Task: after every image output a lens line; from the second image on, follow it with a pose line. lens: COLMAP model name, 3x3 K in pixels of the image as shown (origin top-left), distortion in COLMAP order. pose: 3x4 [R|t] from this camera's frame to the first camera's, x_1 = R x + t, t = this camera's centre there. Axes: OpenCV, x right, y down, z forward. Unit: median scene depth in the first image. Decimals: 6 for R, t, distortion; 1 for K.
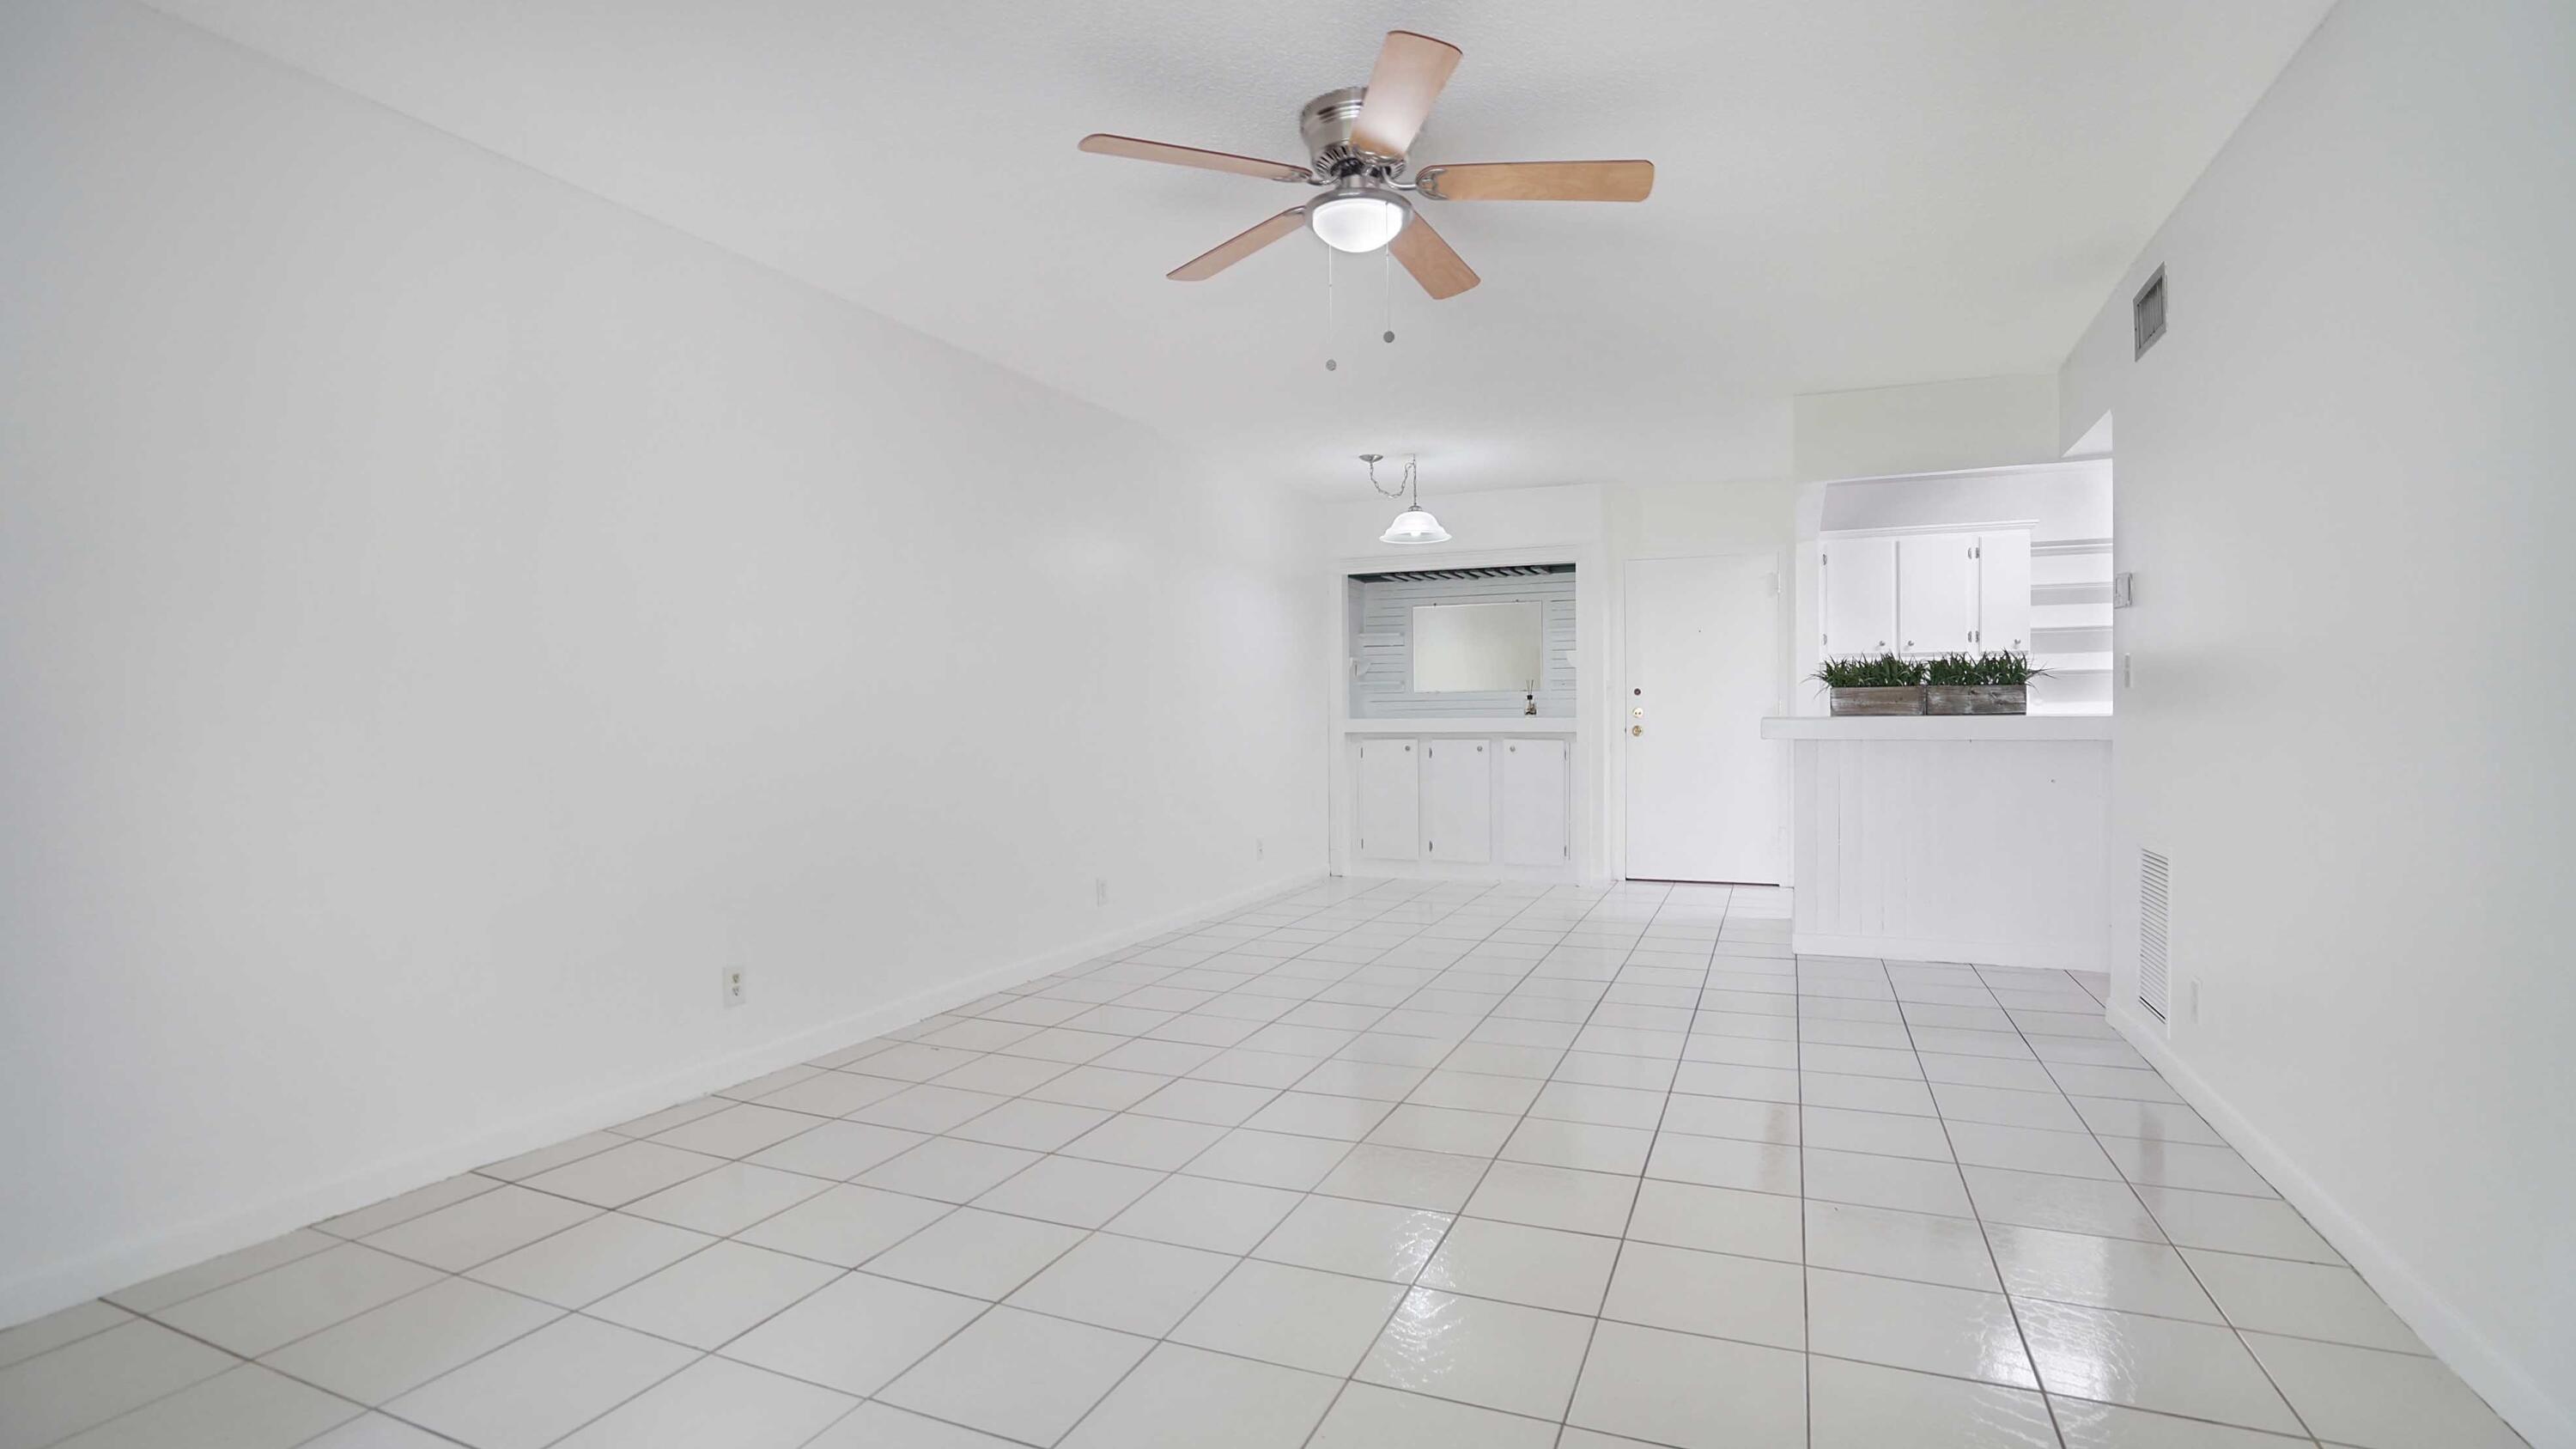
lens RADIAL K [[1220.7, 0, 1288.0], [0, 1220.7, 724.5], [0, 0, 1]] dist [-0.005219, -0.000300]
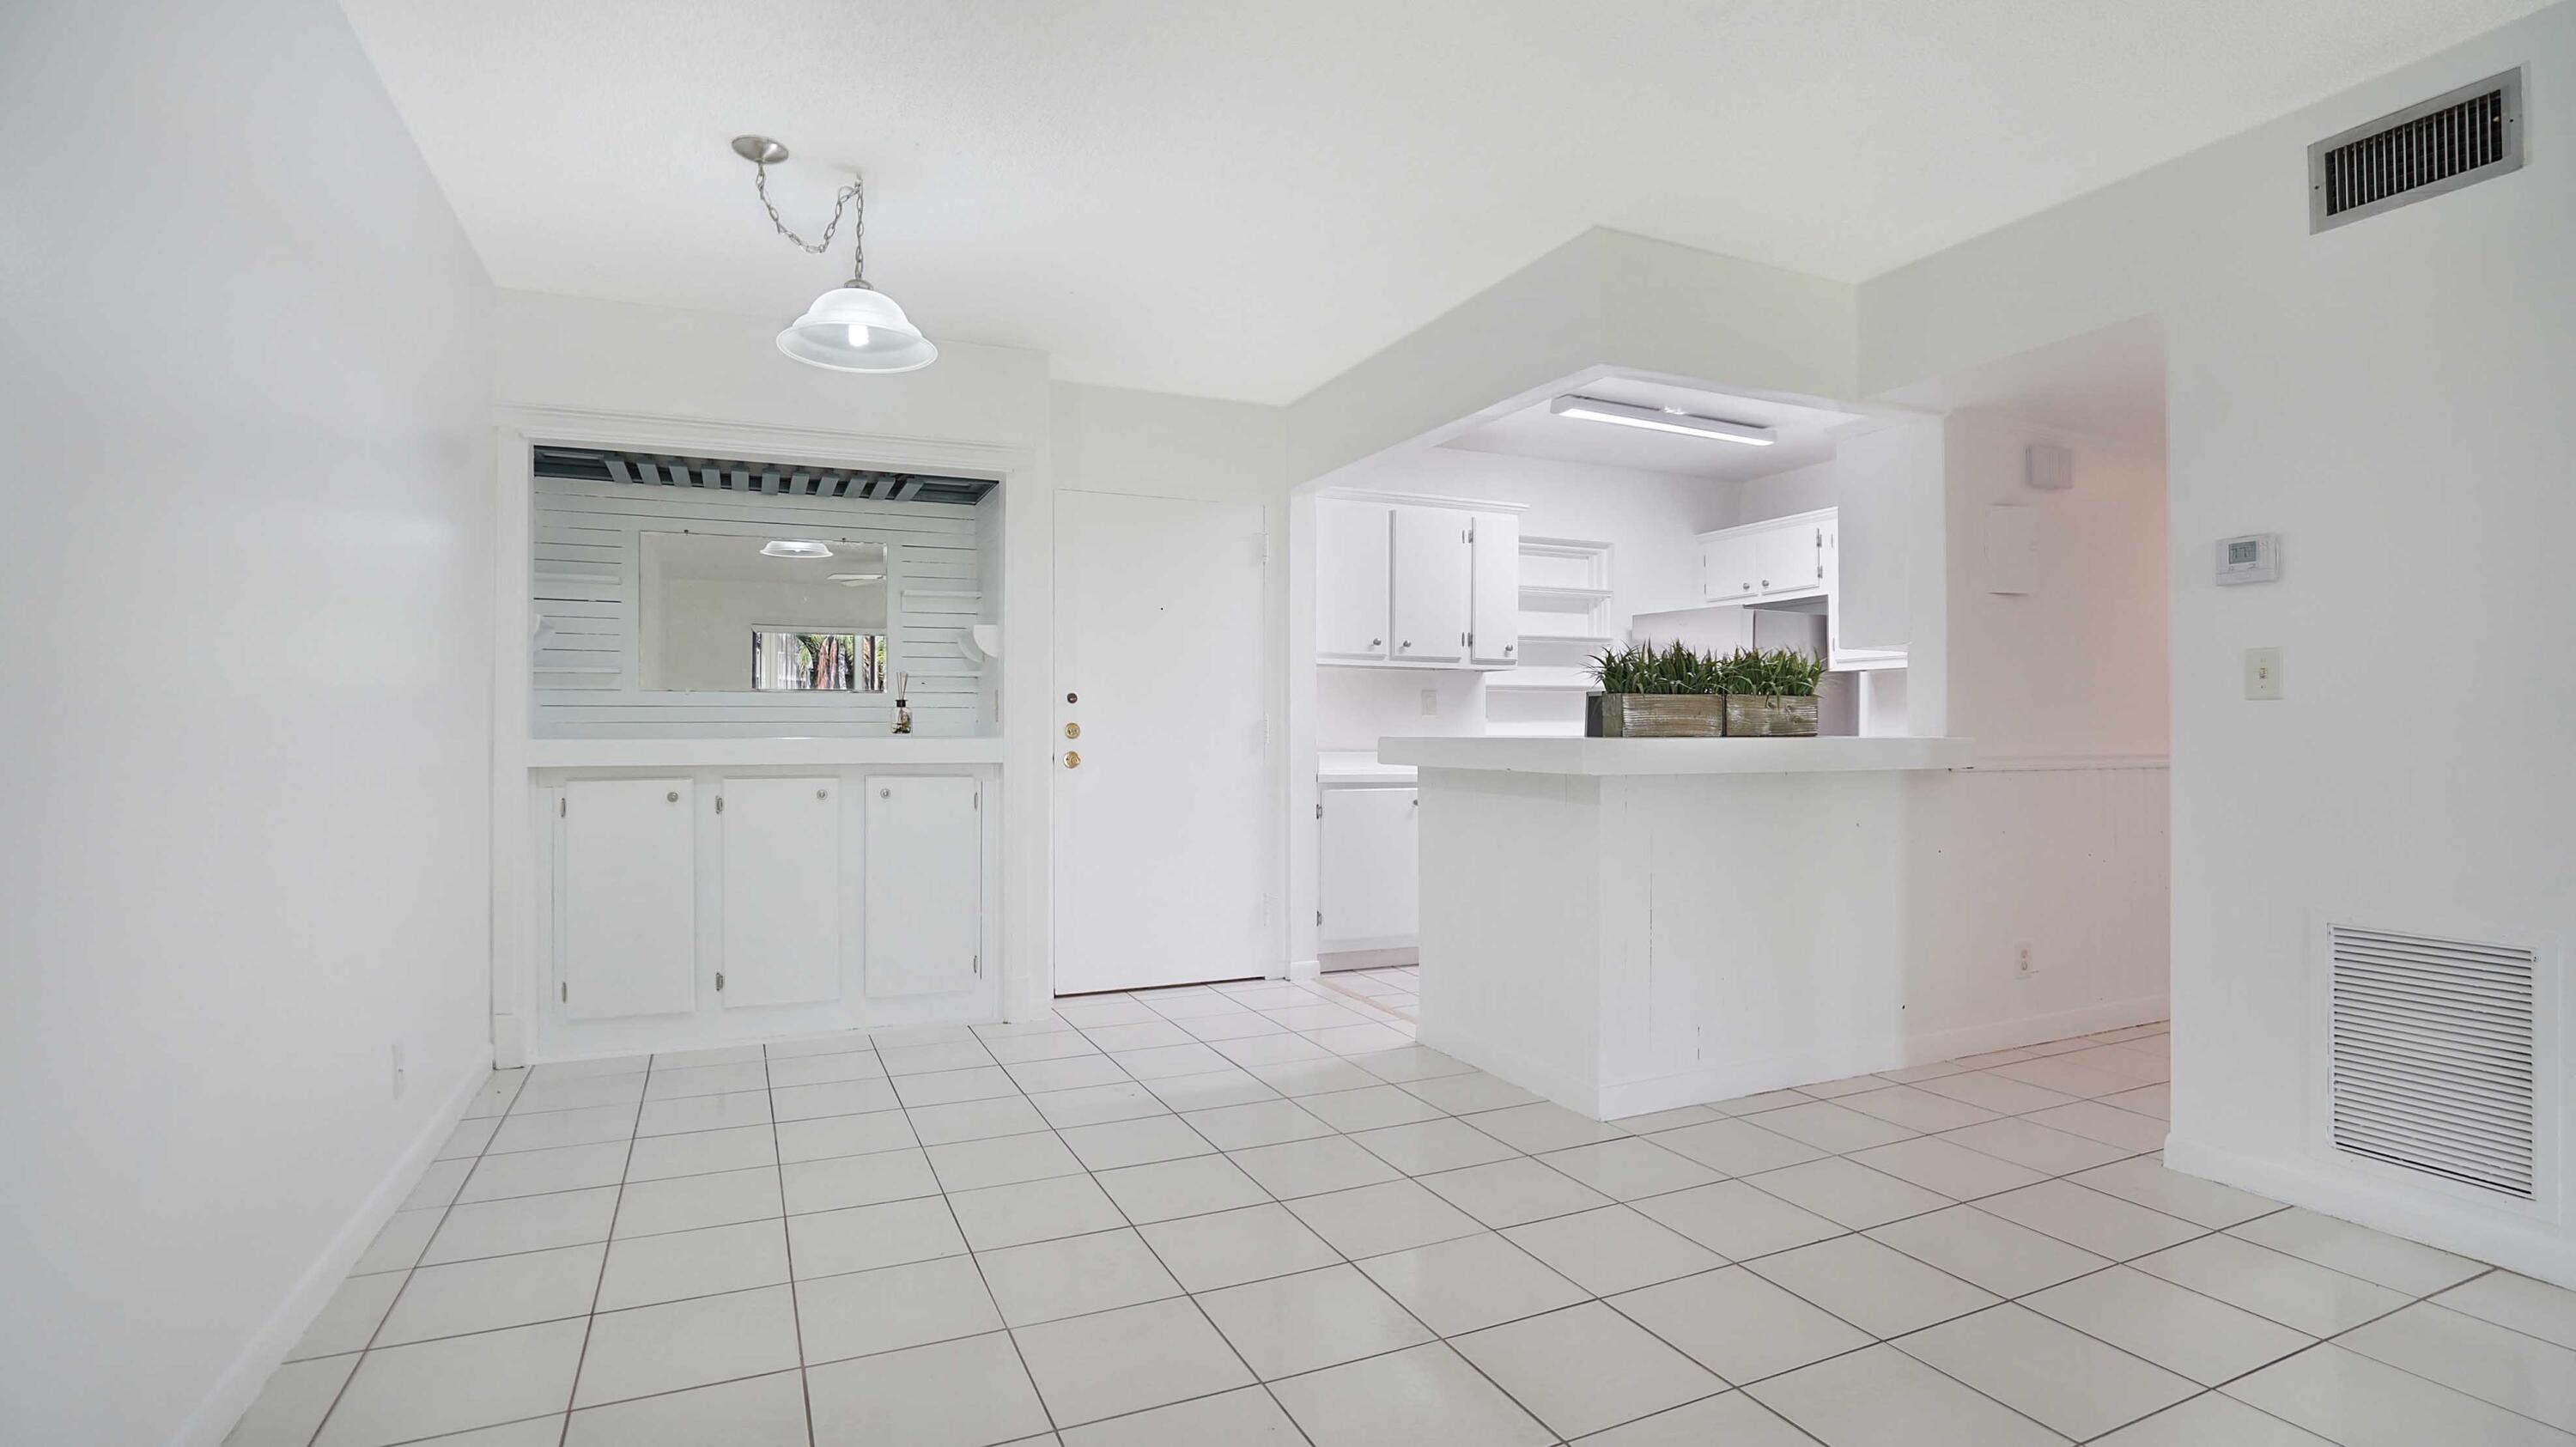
lens RADIAL K [[1222.4, 0, 1288.0], [0, 1222.4, 723.5], [0, 0, 1]] dist [-0.070774, 0.030396]
pose [[0.686222, 0.011759, 0.727297, -0.097910], [0.001218, 0.999849, -0.017315, -0.002486], [-0.727392, 0.012768, 0.686104, 0.491332]]
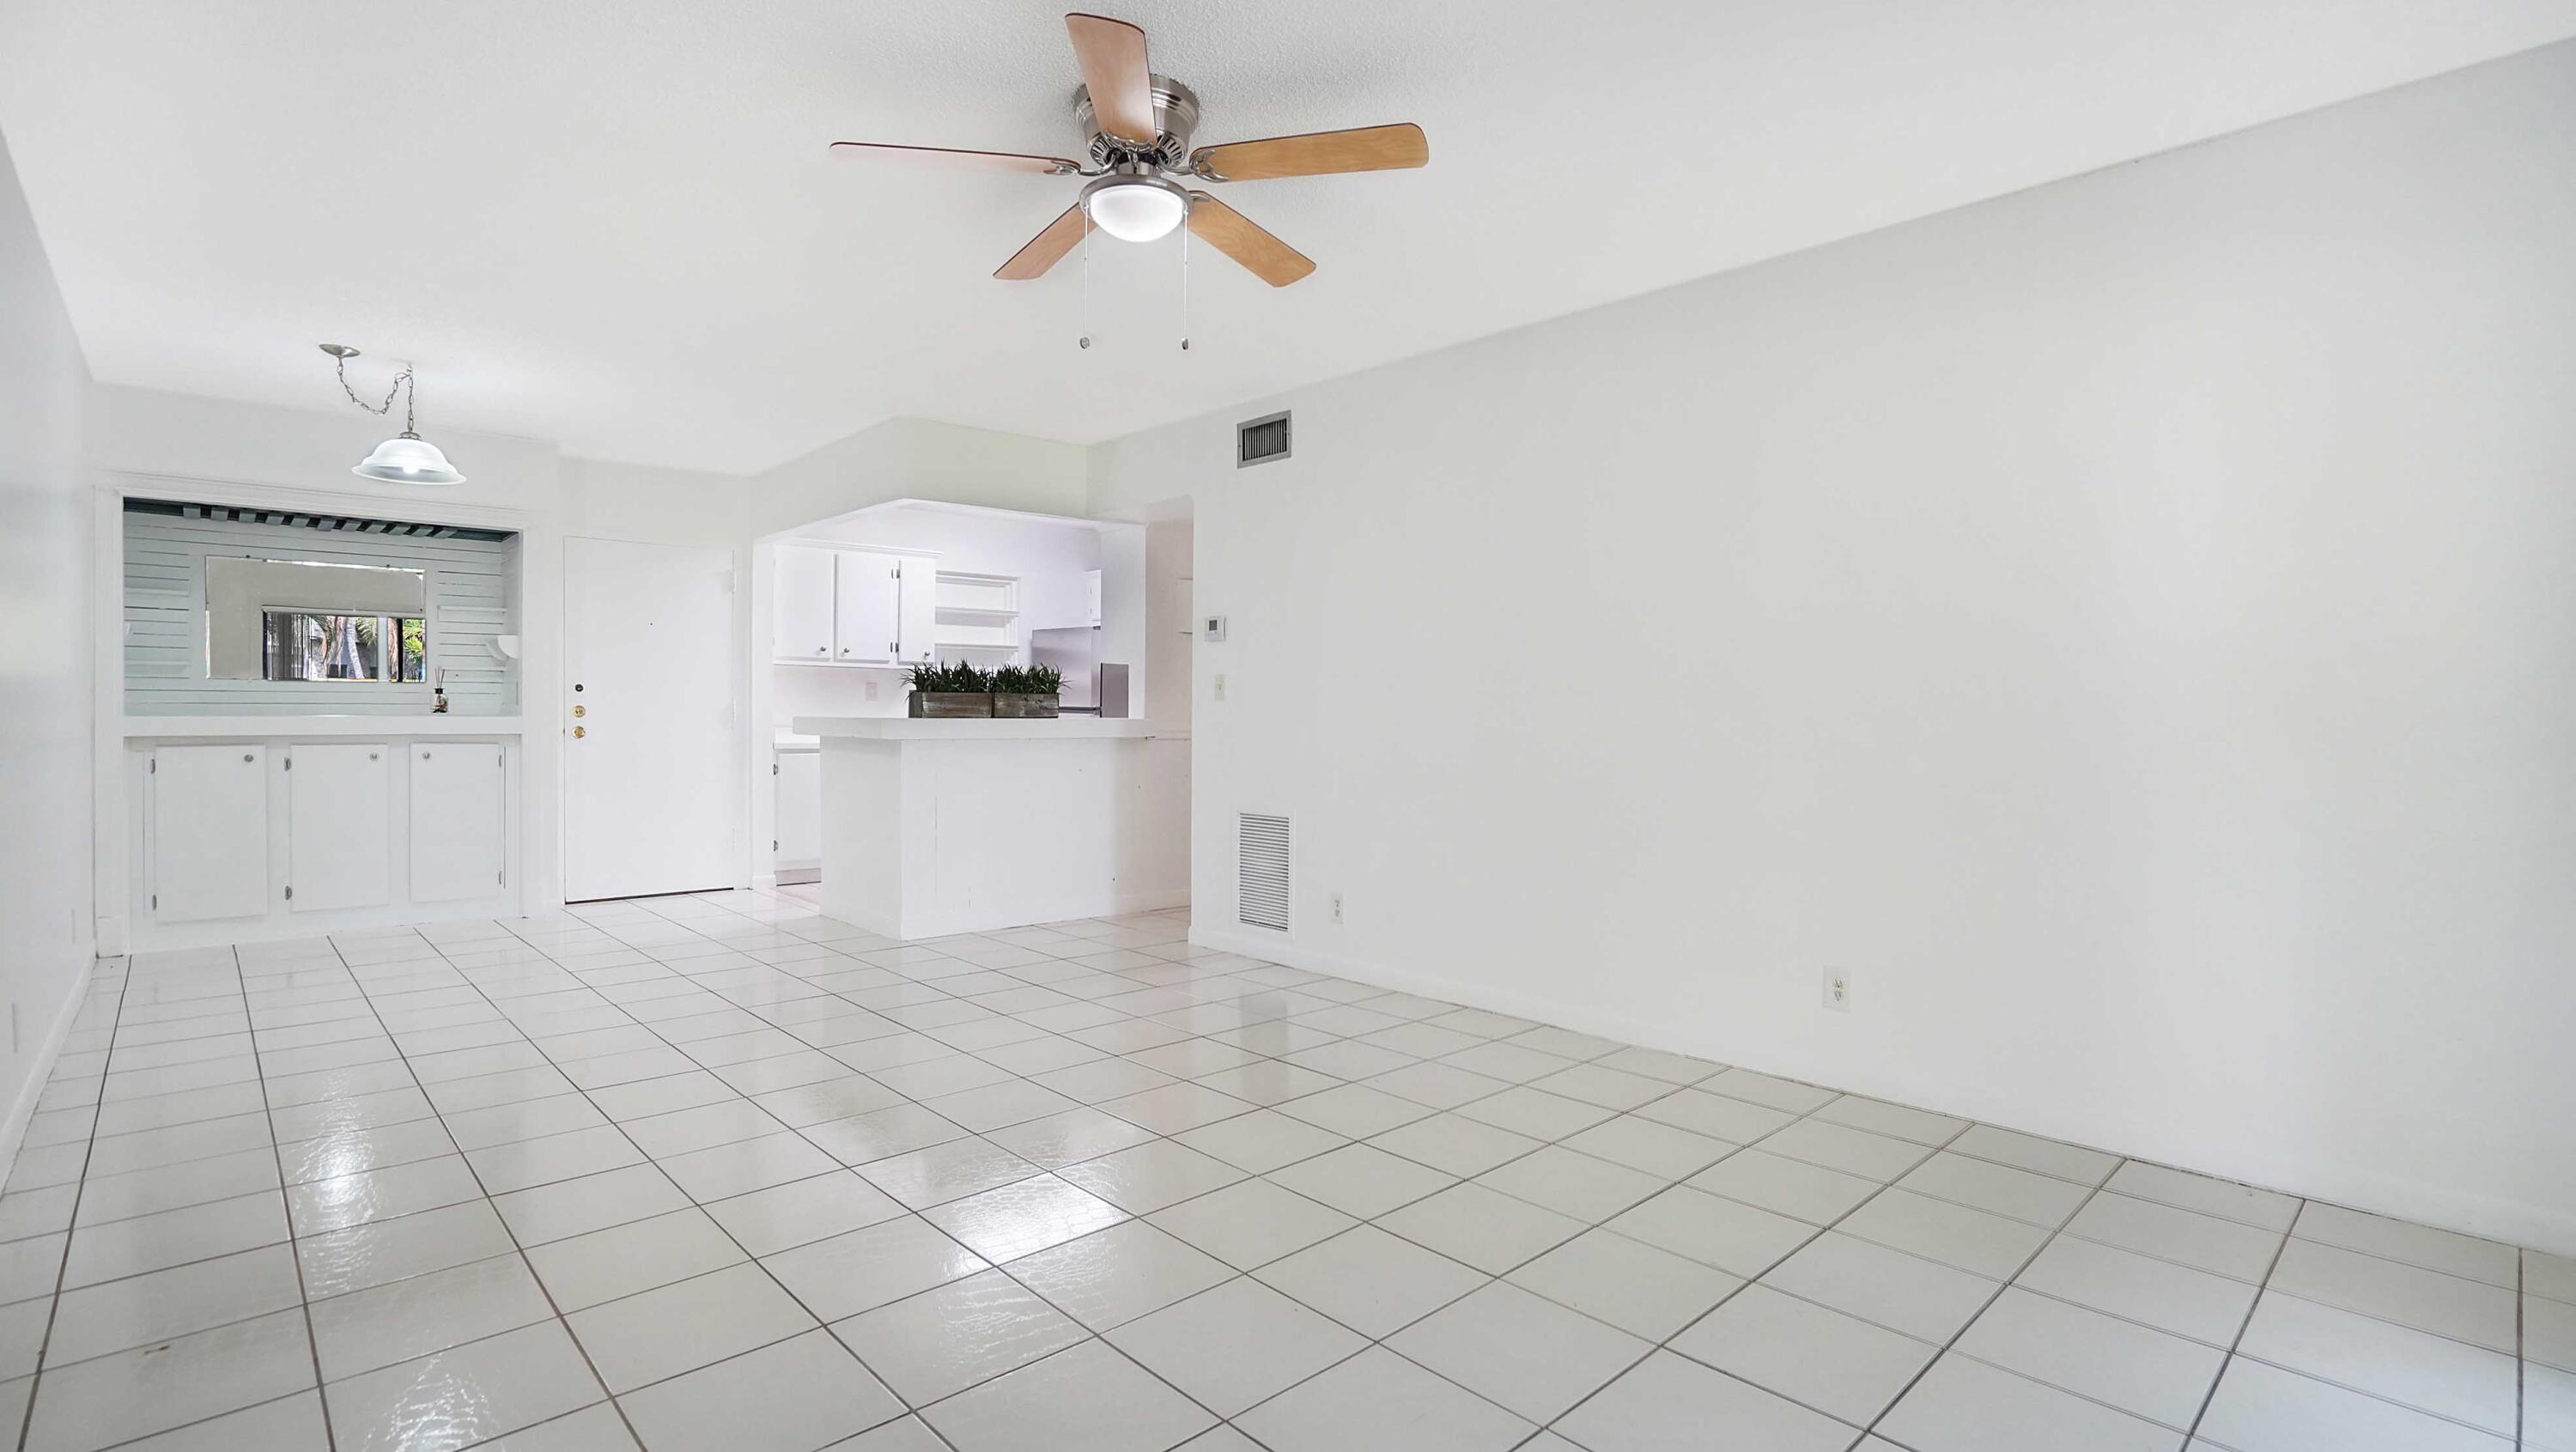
lens RADIAL K [[1222.4, 0, 1288.0], [0, 1222.4, 726.0], [0, 0, 1]] dist [-0.070774, 0.030396]
pose [[0.424418, 0.000200, 0.905467, -0.278088], [-0.001831, 0.999998, 0.000637, -0.000693], [-0.905465, -0.001928, 0.424417, 0.178343]]
